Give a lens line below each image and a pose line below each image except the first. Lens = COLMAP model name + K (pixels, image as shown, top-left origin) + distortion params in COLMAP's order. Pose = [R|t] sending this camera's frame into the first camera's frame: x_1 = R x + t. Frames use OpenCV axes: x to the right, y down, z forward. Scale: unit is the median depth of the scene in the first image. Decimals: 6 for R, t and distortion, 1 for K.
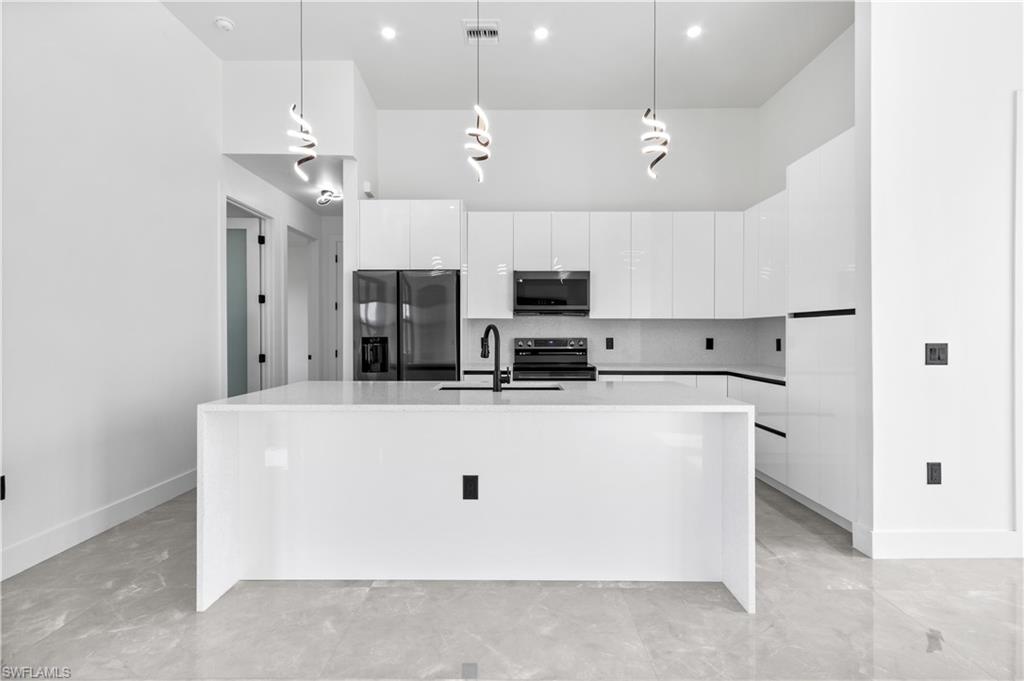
lens RADIAL K [[467.5, 0, 512.6], [0, 467.5, 339.3], [0, 0, 1]] dist [0.000001, 0.000172]
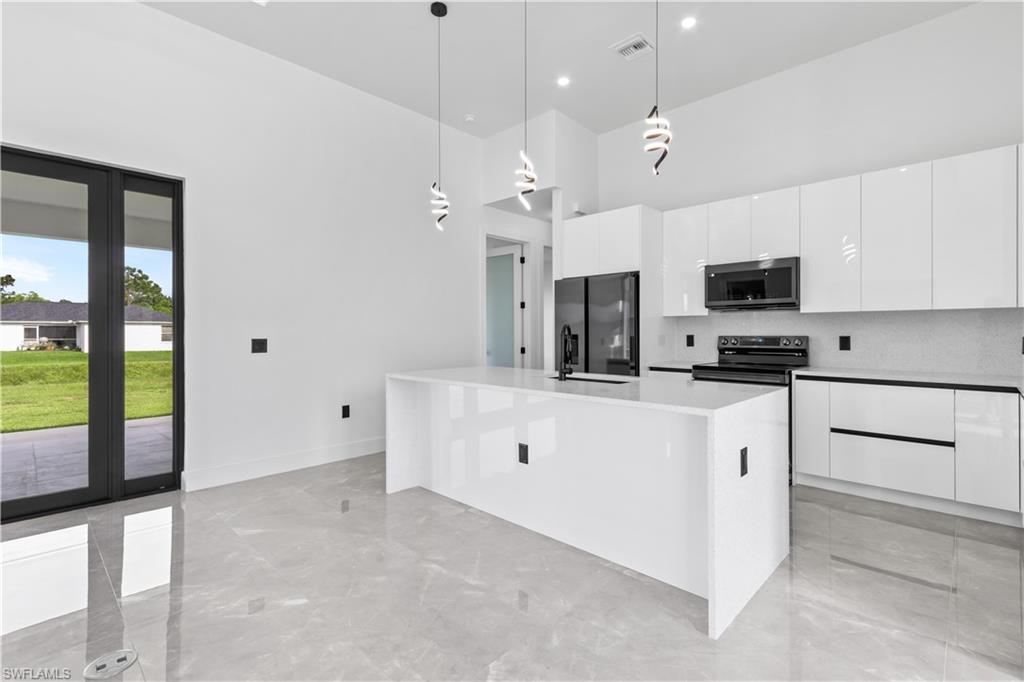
lens RADIAL K [[467.5, 0, 504.8], [0, 467.5, 335.4], [0, 0, 1]] dist [0.000001, 0.000172]
pose [[0.719078, 0.002639, -0.694925, 0.403625], [-0.004963, 0.999987, -0.001339, 0.000078], [0.694912, 0.004412, 0.719081, 0.030054]]
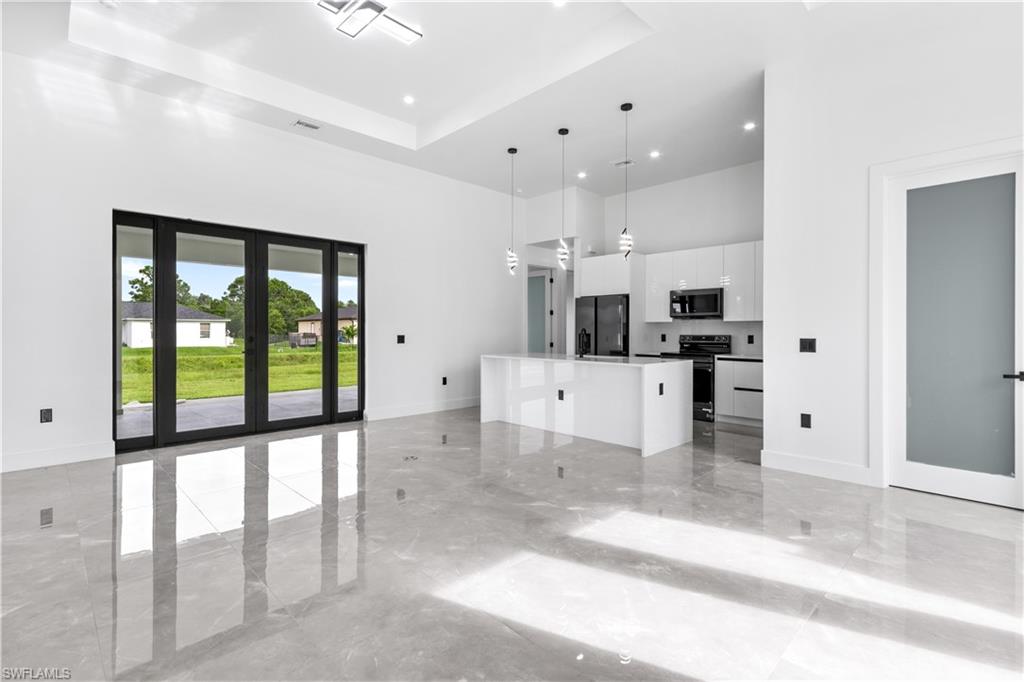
lens RADIAL K [[467.5, 0, 511.2], [0, 467.5, 333.8], [0, 0, 1]] dist [0.000001, 0.000172]
pose [[0.706985, 0.005995, -0.707204, 0.779729], [-0.010523, 0.999943, -0.002043, 0.003396], [0.707151, 0.008887, 0.707007, -0.490118]]
